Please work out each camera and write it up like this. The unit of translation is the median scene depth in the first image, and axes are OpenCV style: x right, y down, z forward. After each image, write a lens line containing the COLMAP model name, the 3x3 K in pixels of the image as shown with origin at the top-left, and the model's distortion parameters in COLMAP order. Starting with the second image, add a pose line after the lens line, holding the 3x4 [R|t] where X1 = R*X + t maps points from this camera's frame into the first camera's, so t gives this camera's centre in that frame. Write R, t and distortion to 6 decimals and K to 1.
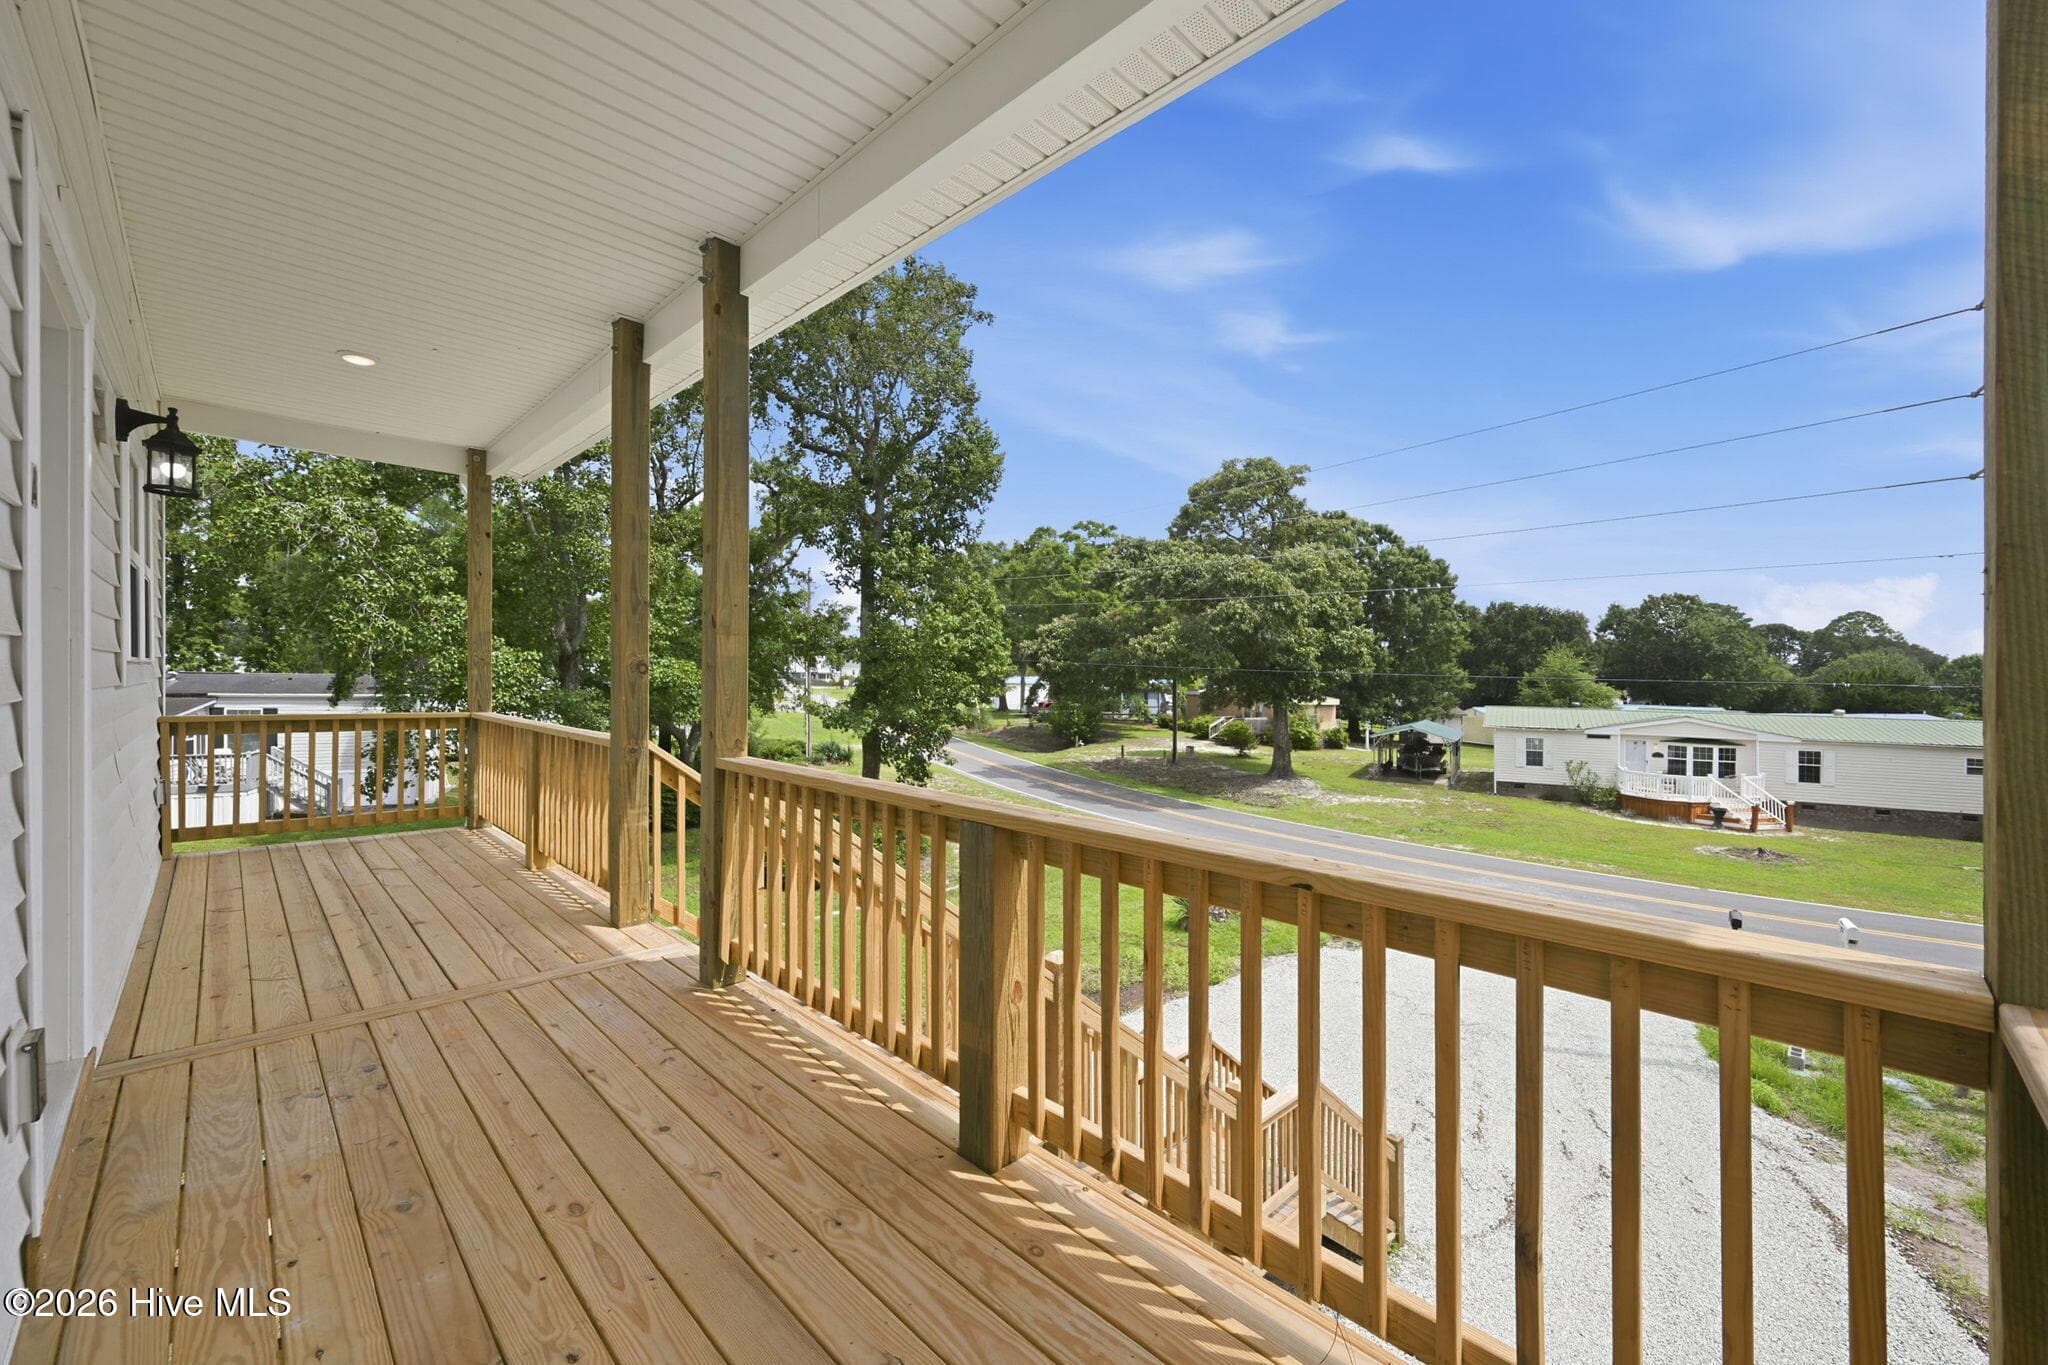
lens RADIAL K [[820.9, 0, 1046.0], [0, 820.9, 688.8], [0, 0, 1]] dist [-0.001175, -0.000137]
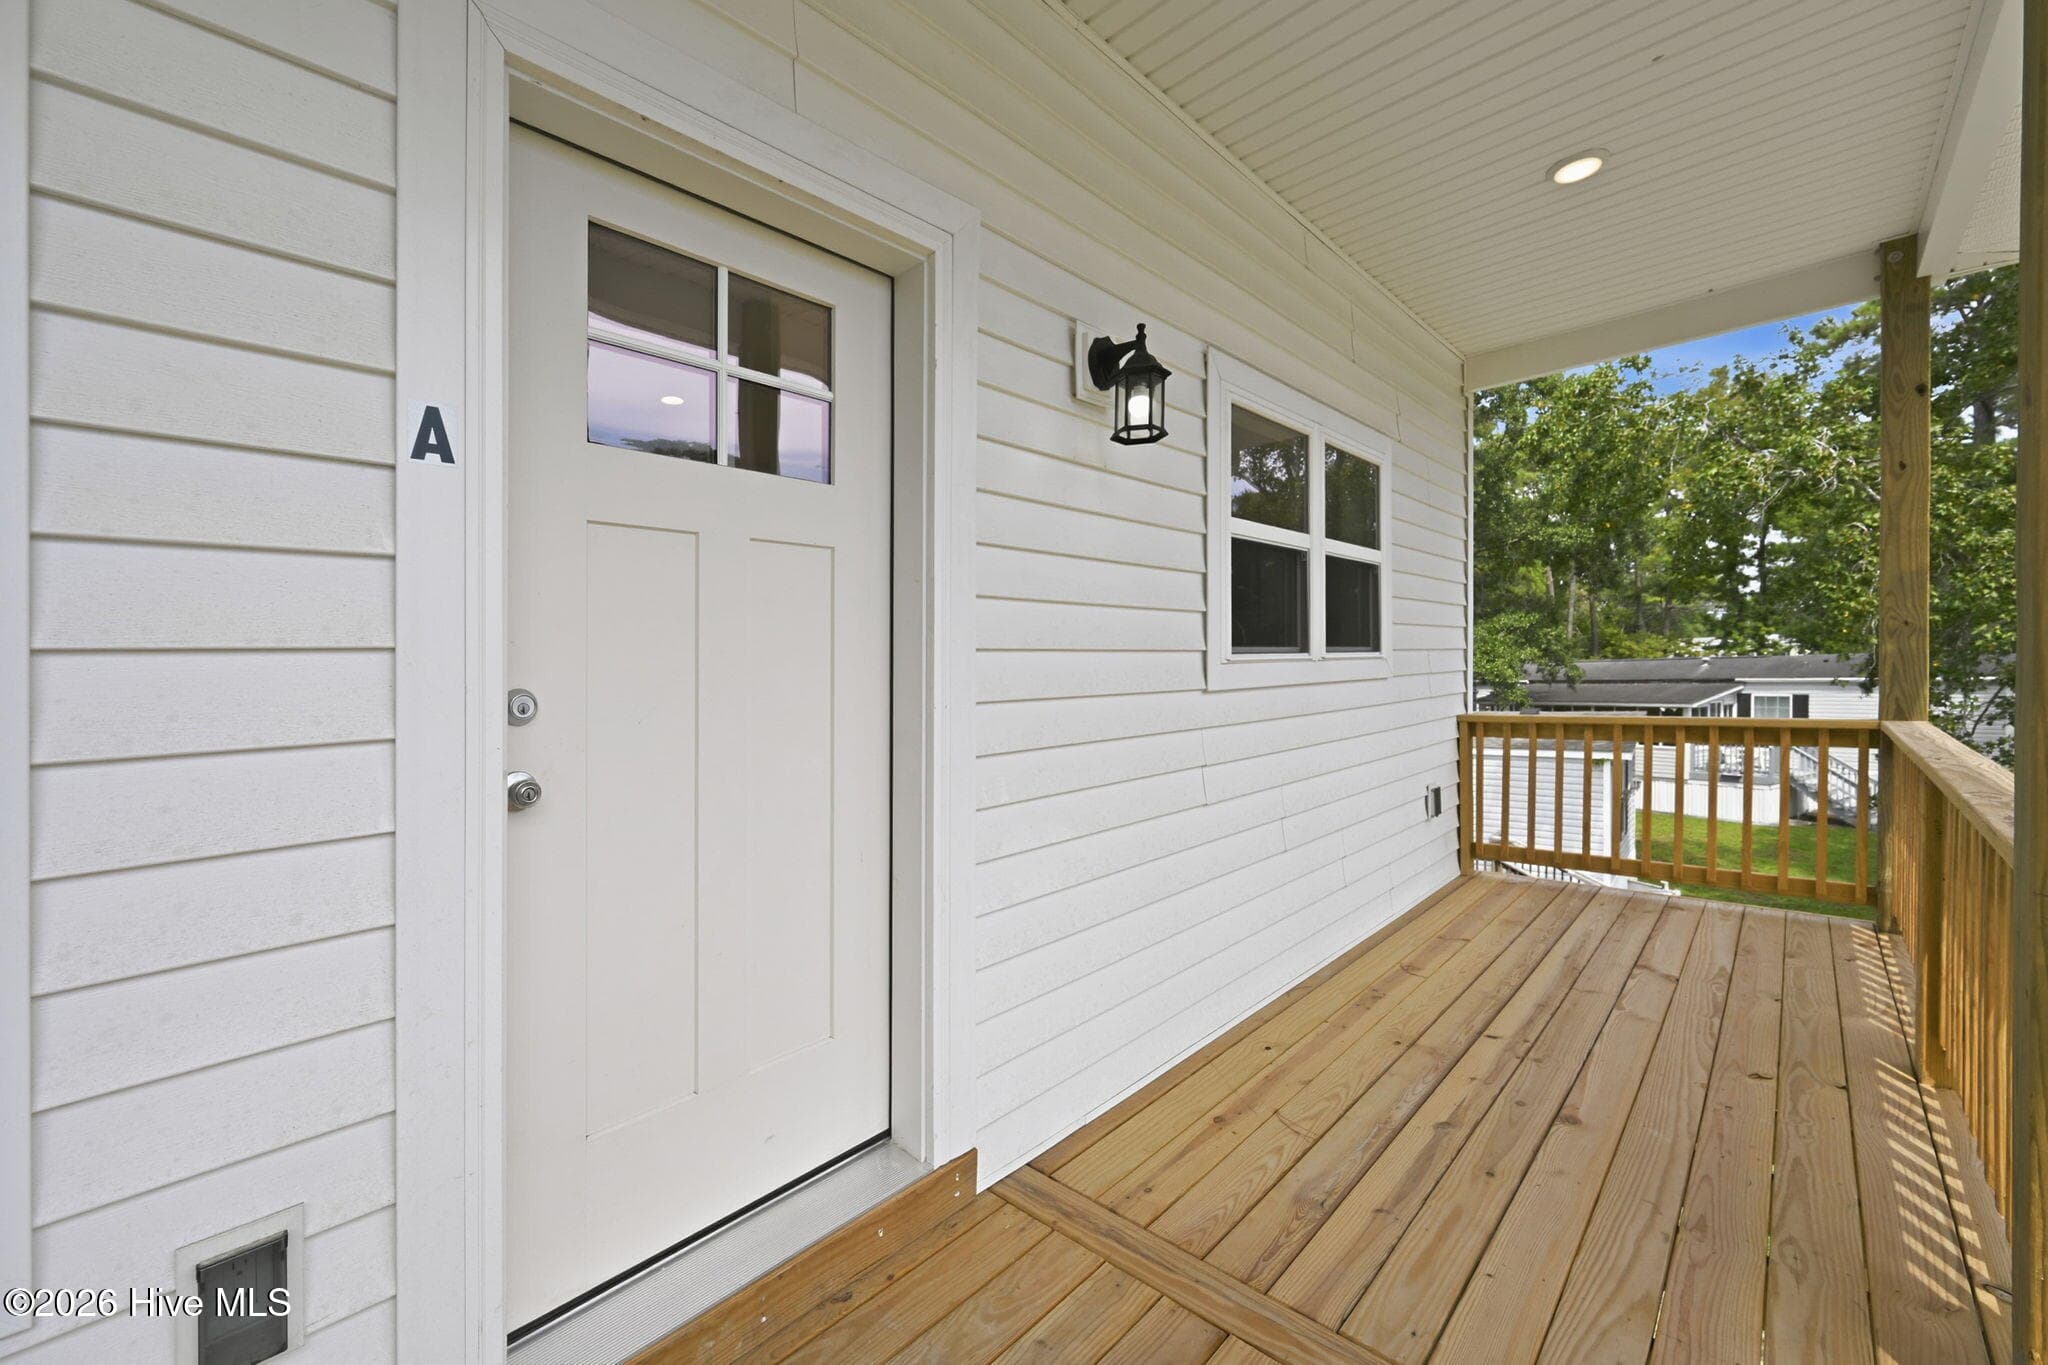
lens RADIAL K [[820.9, 0, 1031.3], [0, 820.9, 681.8], [0, 0, 1]] dist [-0.001175, -0.000137]
pose [[0.000697, -0.000594, -1.000000, -0.117679], [0.014917, 0.999889, -0.000584, -0.005131], [0.999888, -0.014917, 0.000706, 0.343088]]
